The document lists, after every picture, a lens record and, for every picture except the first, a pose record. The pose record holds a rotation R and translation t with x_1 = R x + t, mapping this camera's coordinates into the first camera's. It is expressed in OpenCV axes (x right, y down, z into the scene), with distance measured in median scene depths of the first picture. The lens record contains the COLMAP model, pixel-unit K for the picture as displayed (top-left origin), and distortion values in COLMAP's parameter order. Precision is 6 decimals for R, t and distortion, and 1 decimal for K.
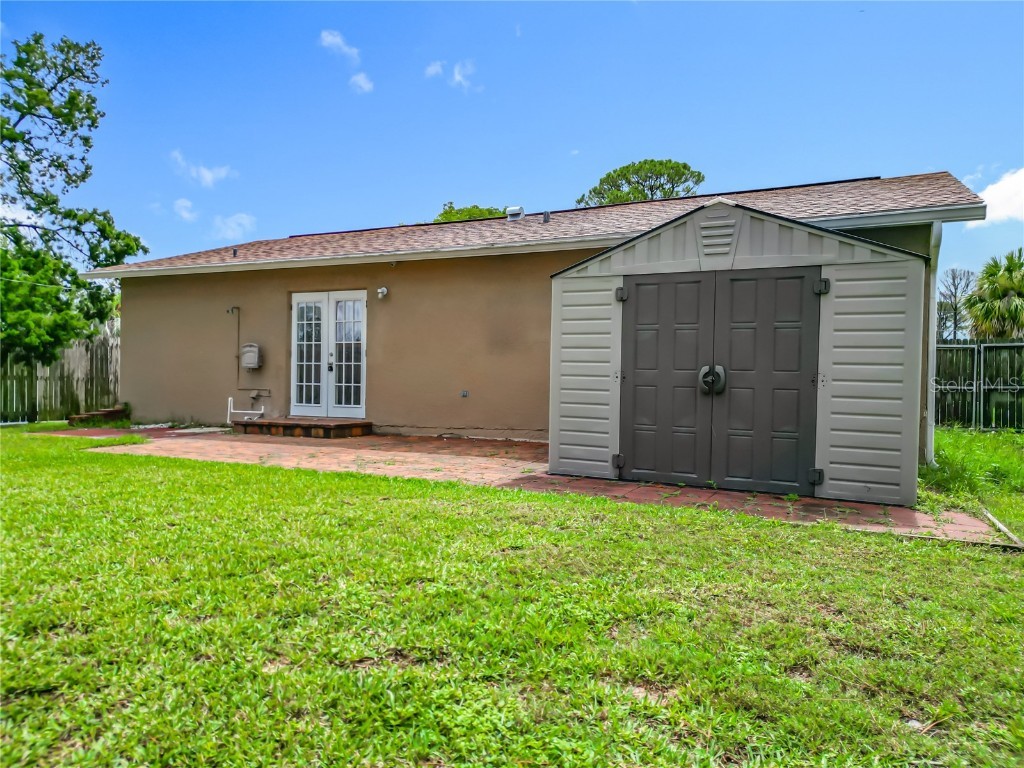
lens RADIAL K [[741.5, 0, 506.4], [0, 741.5, 386.3], [0, 0, 1]] dist [0.065524, -0.072948]
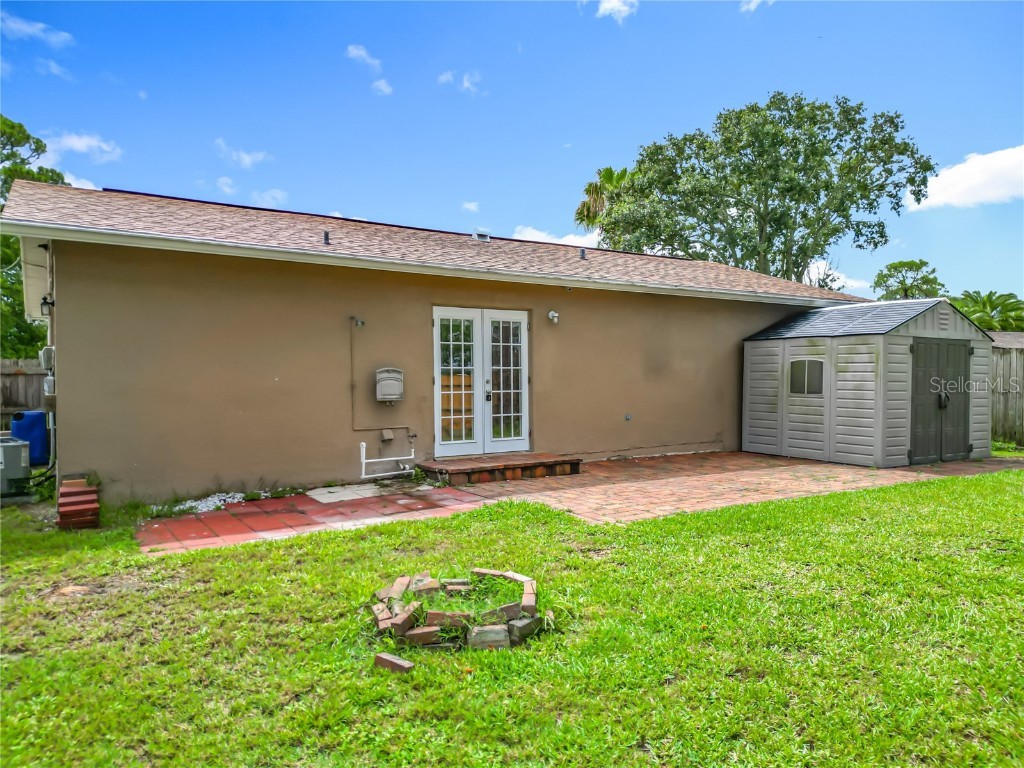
lens RADIAL K [[741.5, 0, 506.4], [0, 741.5, 386.3], [0, 0, 1]] dist [0.065524, -0.072948]
pose [[0.503776, -0.024171, 0.863496, -0.979461], [0.021344, 0.999652, 0.015530, -0.050077], [-0.863571, 0.010607, 0.504116, 0.549226]]
